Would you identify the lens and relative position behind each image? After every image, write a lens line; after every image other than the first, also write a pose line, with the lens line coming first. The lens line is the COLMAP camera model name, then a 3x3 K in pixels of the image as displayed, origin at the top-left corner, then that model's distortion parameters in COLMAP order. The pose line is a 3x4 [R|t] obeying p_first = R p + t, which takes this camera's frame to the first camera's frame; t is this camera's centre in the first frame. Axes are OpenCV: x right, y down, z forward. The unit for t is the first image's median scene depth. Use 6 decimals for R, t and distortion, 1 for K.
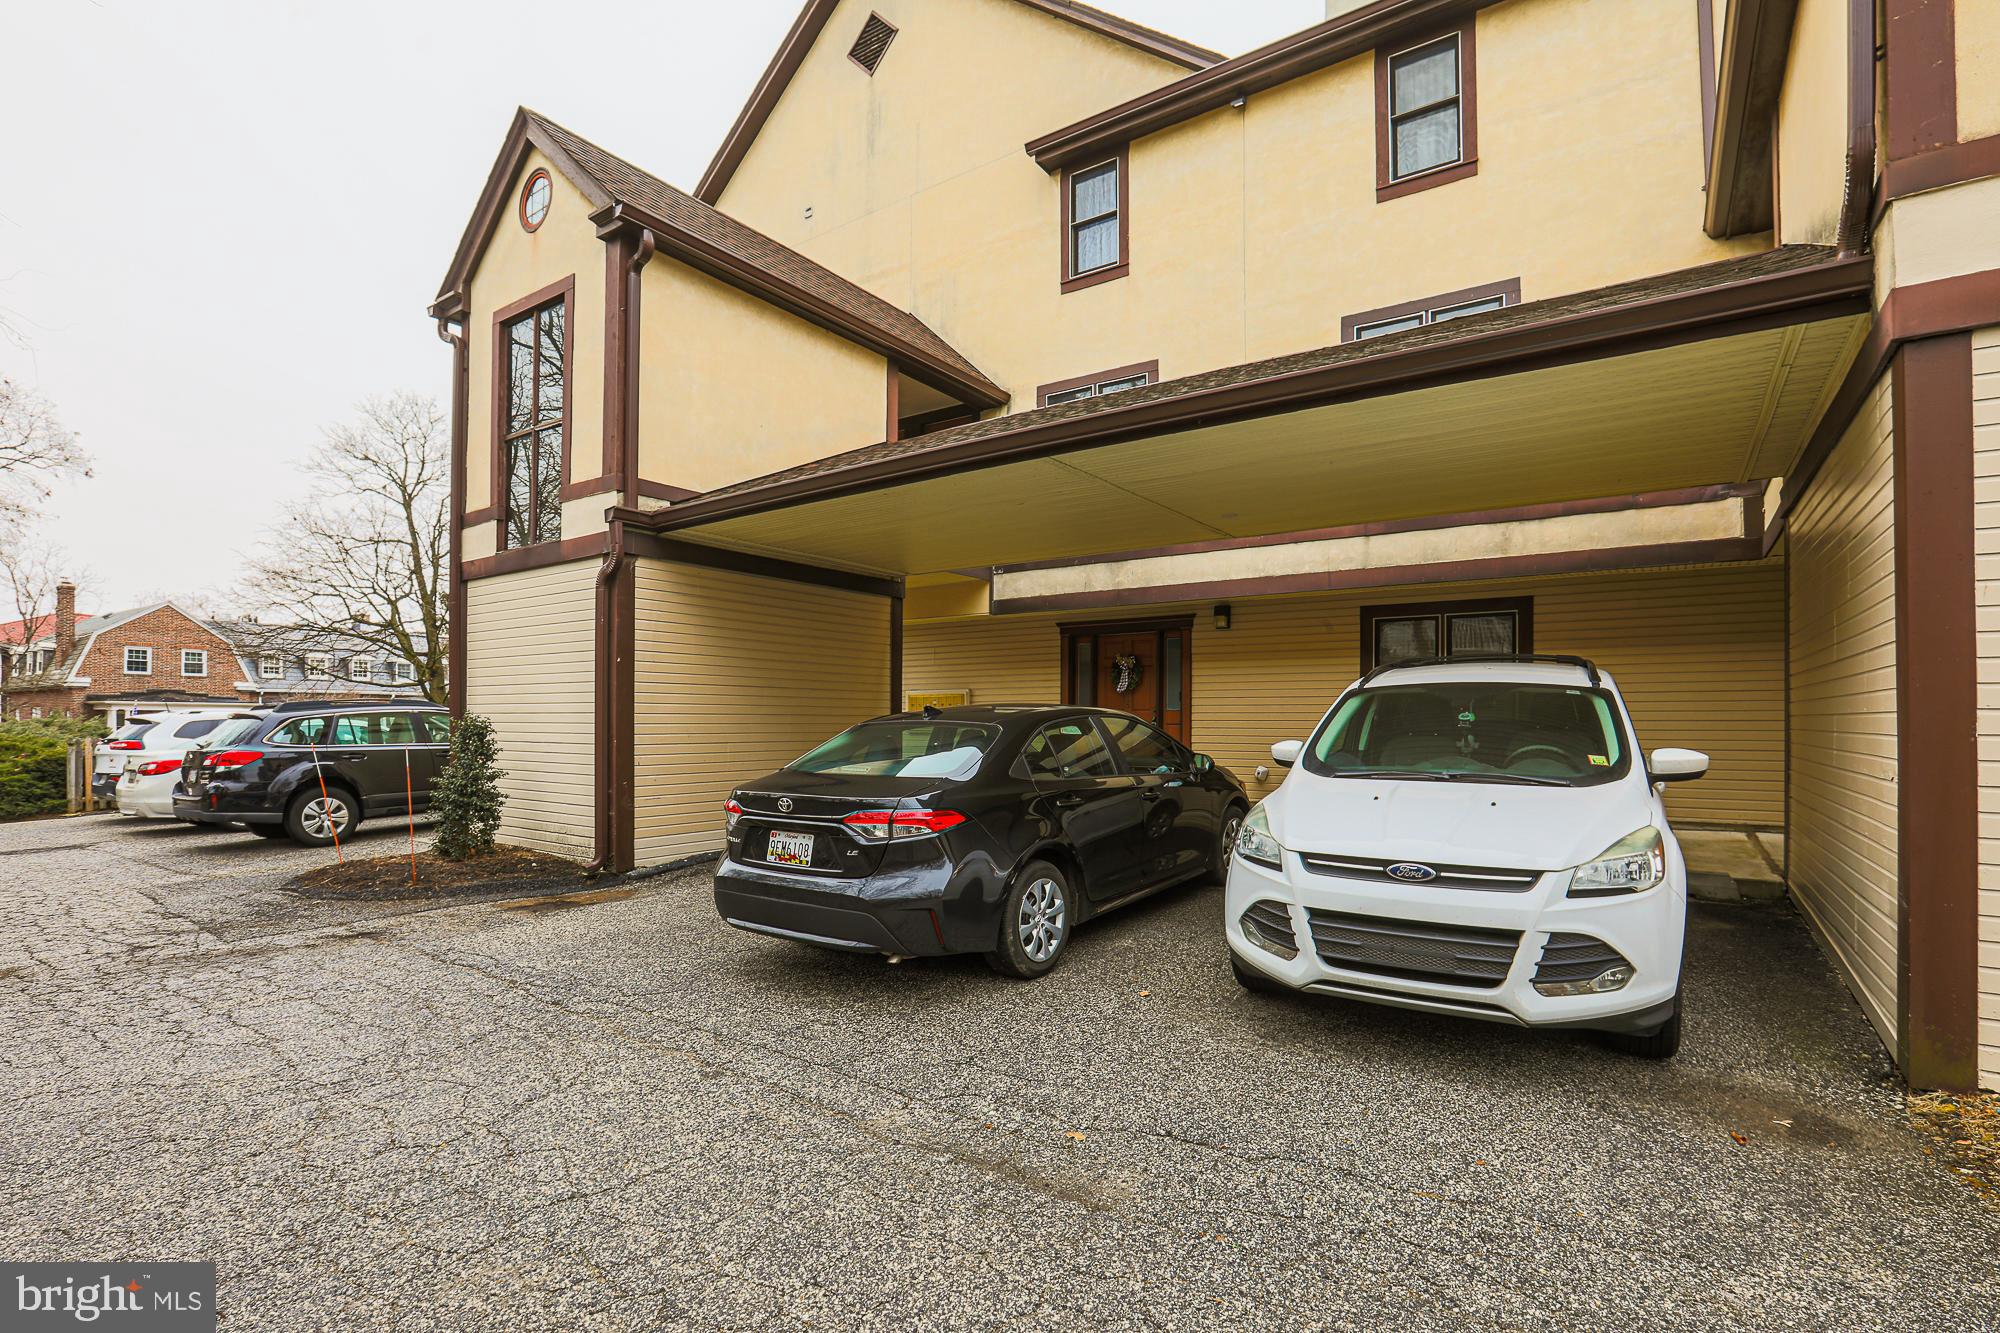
lens RADIAL K [[915.1, 0, 1043.3], [0, 915.1, 713.3], [0, 0, 1]] dist [-0.032035, 0.000369]
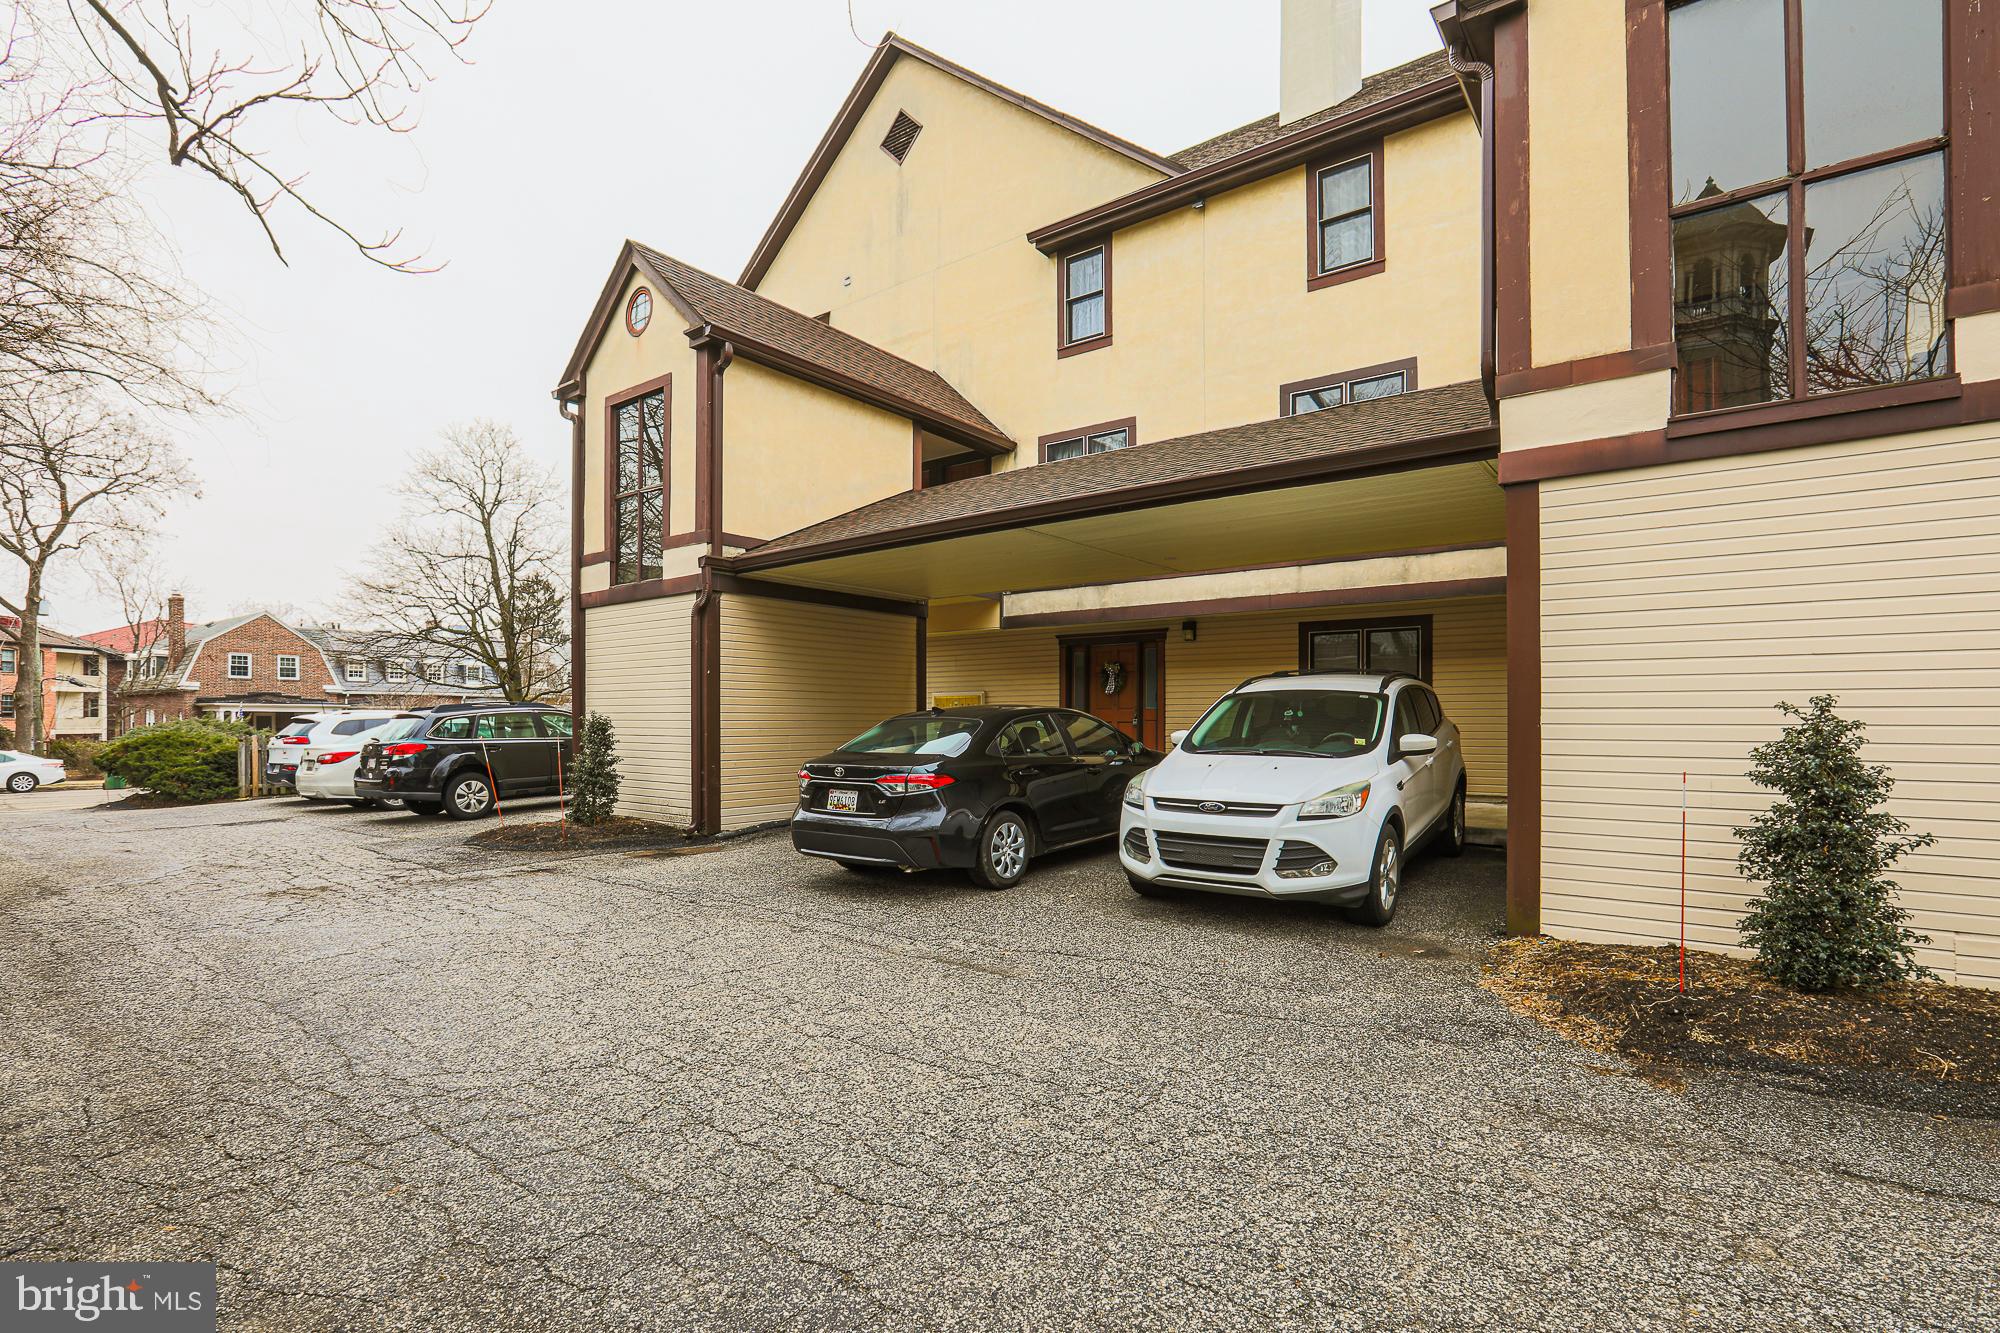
lens RADIAL K [[957.7, 0, 1005.8], [0, 957.7, 729.9], [0, 0, 1]] dist [-0.054070, -0.000055]
pose [[0.996196, -0.000893, -0.087135, 0.067472], [0.002548, 0.999818, 0.018888, -0.000088], [0.087102, -0.019038, 0.996017, -0.284610]]
